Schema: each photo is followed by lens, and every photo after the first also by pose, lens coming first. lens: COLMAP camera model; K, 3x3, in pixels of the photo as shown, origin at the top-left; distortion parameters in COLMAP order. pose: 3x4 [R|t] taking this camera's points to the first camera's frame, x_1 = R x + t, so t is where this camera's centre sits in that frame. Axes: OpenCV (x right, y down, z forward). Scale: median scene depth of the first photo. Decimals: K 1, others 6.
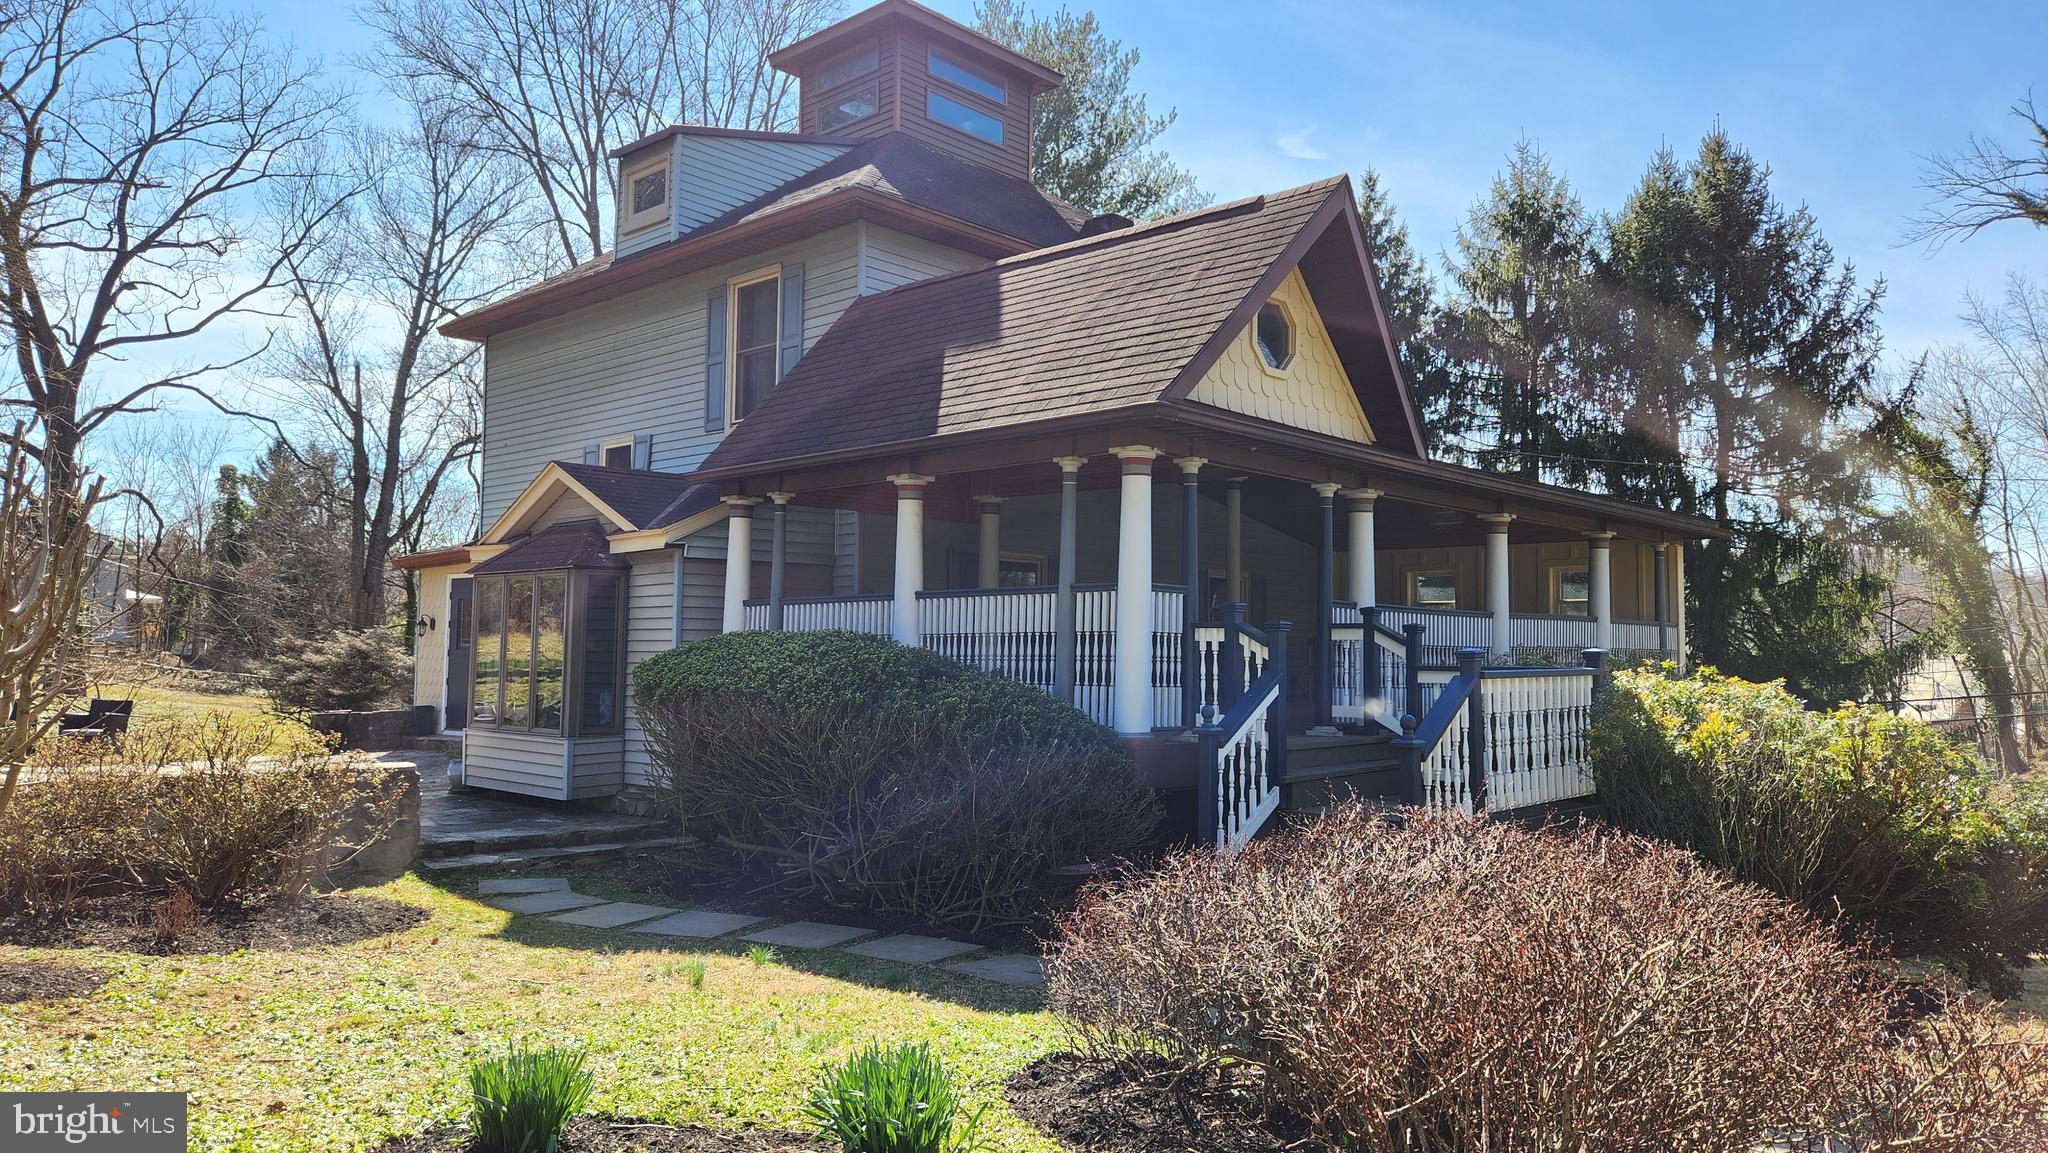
lens RADIAL K [[1352.4, 0, 1049.0], [0, 1352.4, 565.4], [0, 0, 1]] dist [0.080400, -0.073901]
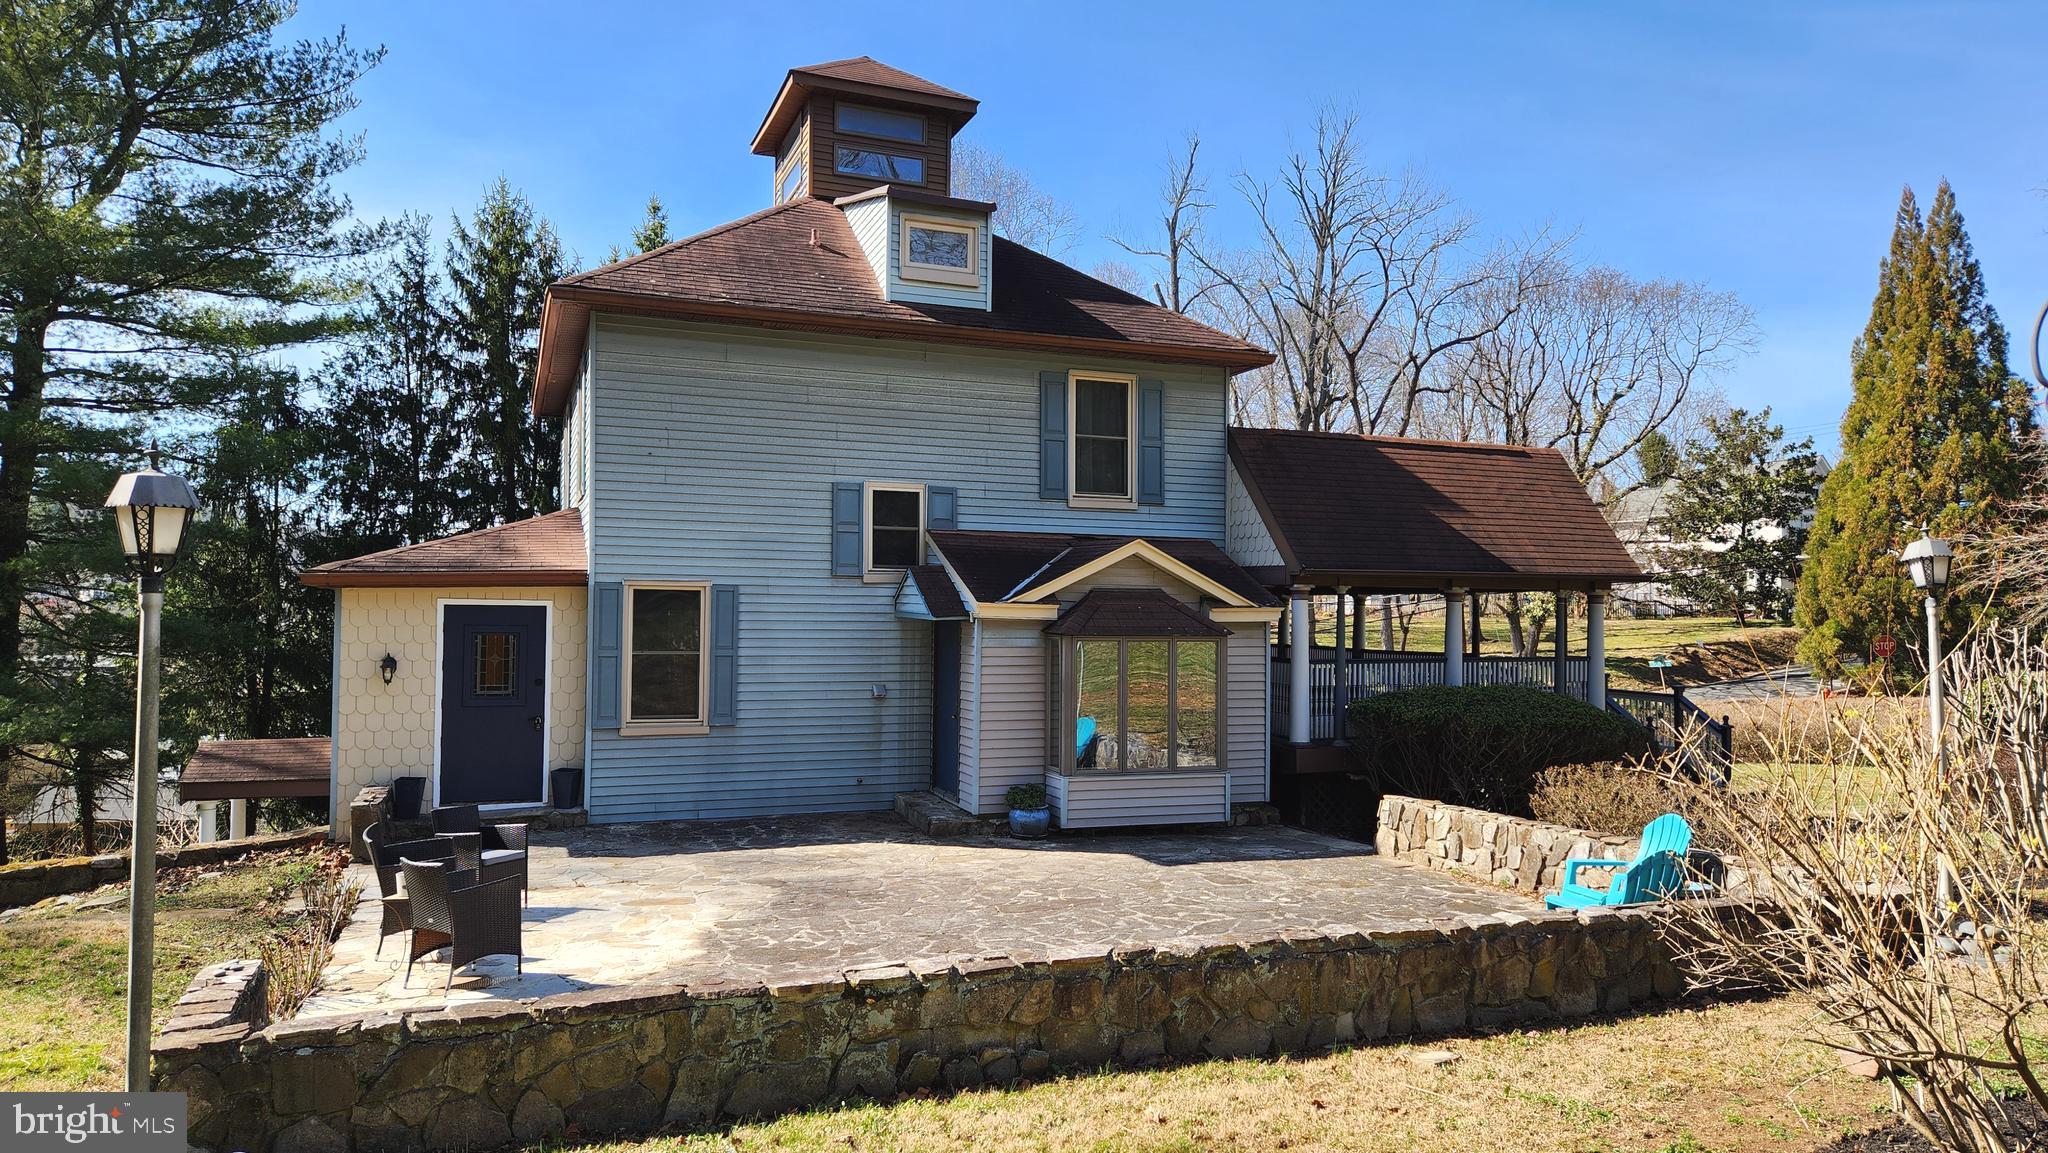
lens RADIAL K [[1352.4, 0, 1049.0], [0, 1352.4, 565.4], [0, 0, 1]] dist [0.080400, -0.073901]
pose [[0.429898, 0.027876, 0.902447, -1.431119], [-0.063918, 0.997955, -0.000378, -0.047705], [-0.900612, -0.057520, 0.430800, 0.573341]]
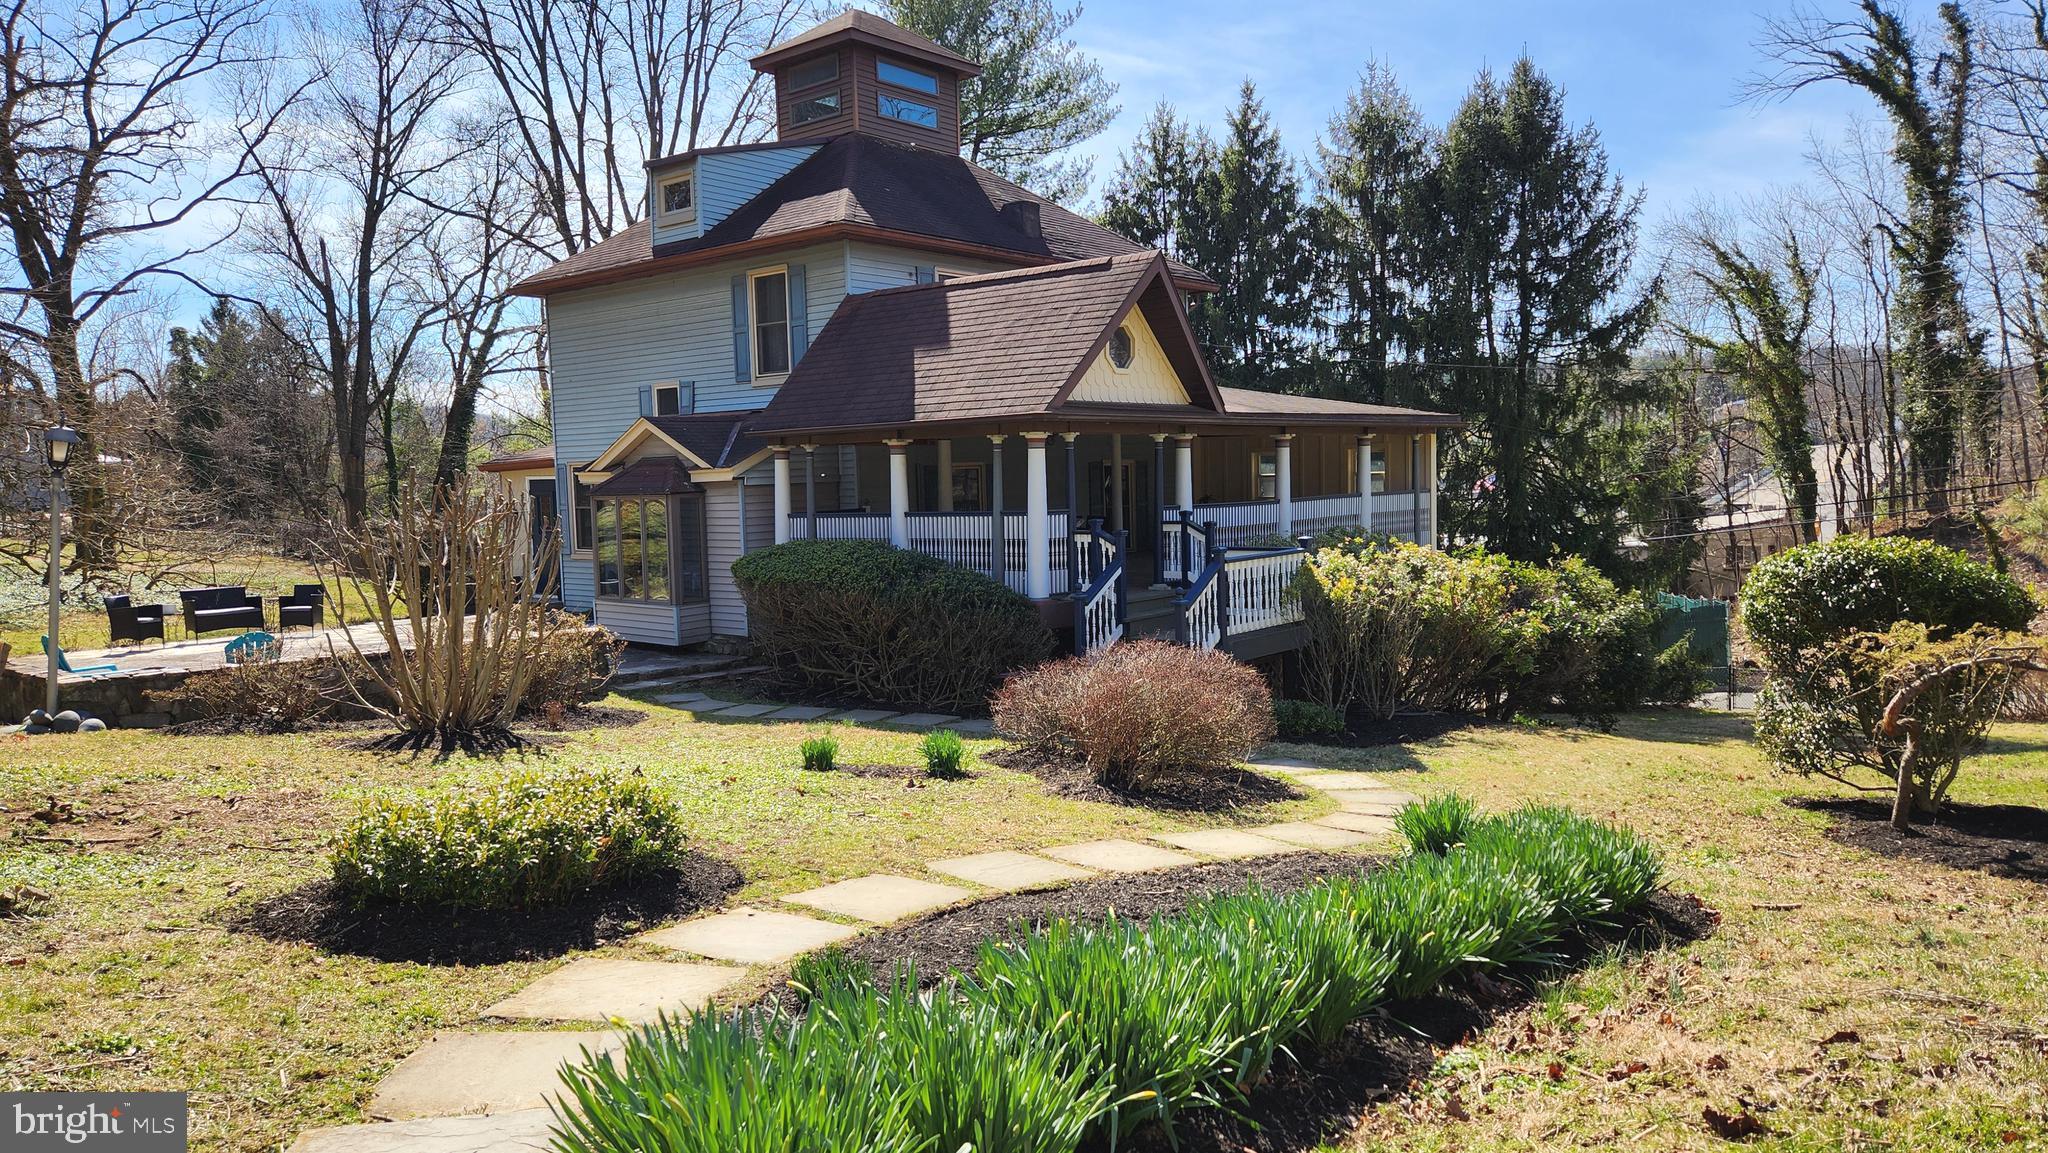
lens RADIAL K [[1352.4, 0, 1049.0], [0, 1352.4, 565.4], [0, 0, 1]] dist [0.080400, -0.073901]
pose [[0.998368, -0.037434, 0.043131, 0.001024], [0.031366, 0.990529, 0.133672, -0.099707], [-0.047726, -0.132101, 0.990087, -0.478451]]
